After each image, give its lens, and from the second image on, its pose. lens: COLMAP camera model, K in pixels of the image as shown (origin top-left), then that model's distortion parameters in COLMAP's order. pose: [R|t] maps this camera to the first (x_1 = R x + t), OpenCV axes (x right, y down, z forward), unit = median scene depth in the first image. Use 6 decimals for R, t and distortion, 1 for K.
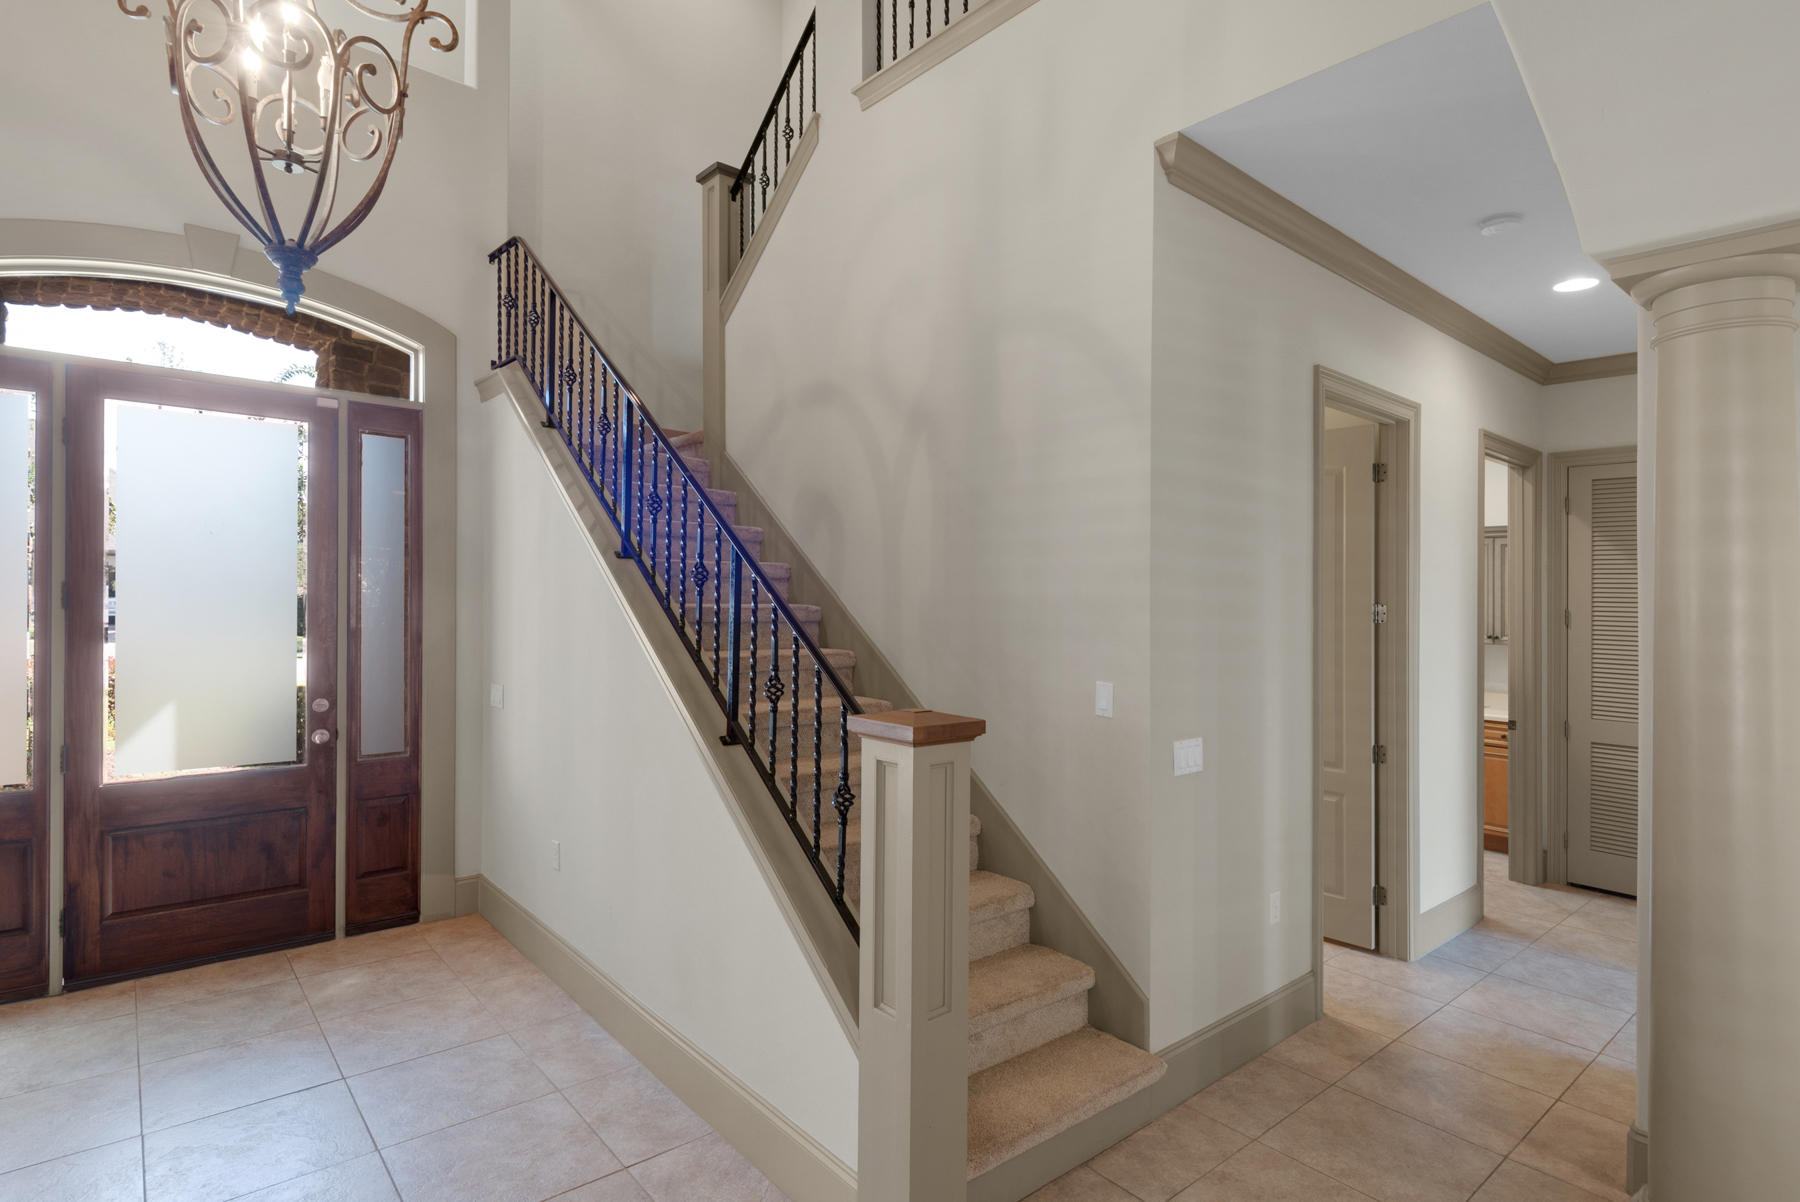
lens RADIAL K [[926.0, 0, 897.3], [0, 926.0, 589.9], [0, 0, 1]] dist [0.001271, -0.000473]
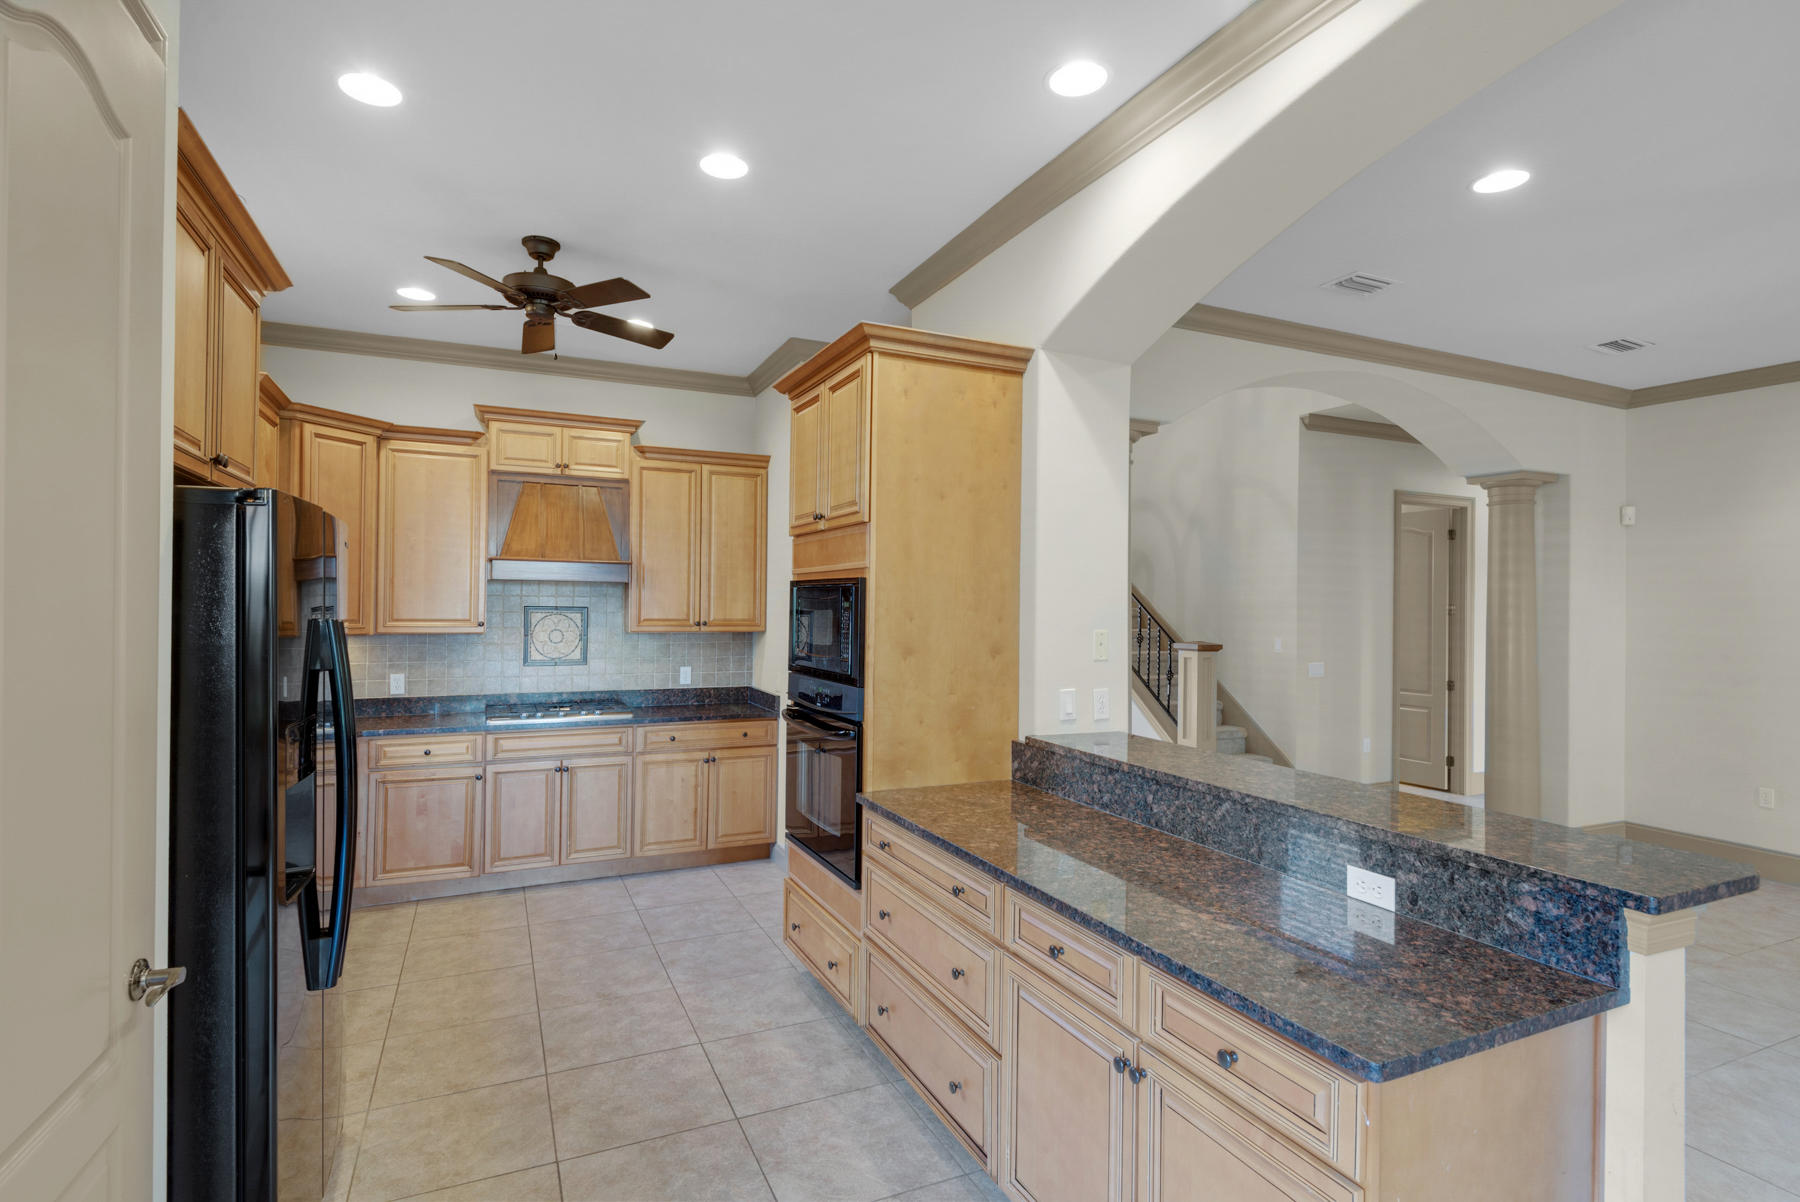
lens RADIAL K [[891.0, 0, 906.5], [0, 891.0, 603.0], [0, 0, 1]] dist [0.002793, 0.000201]
pose [[0.964613, -0.003064, -0.263652, -0.087093], [0.004296, 0.999982, 0.004098, -0.004775], [0.263635, -0.005085, 0.964609, -1.368631]]
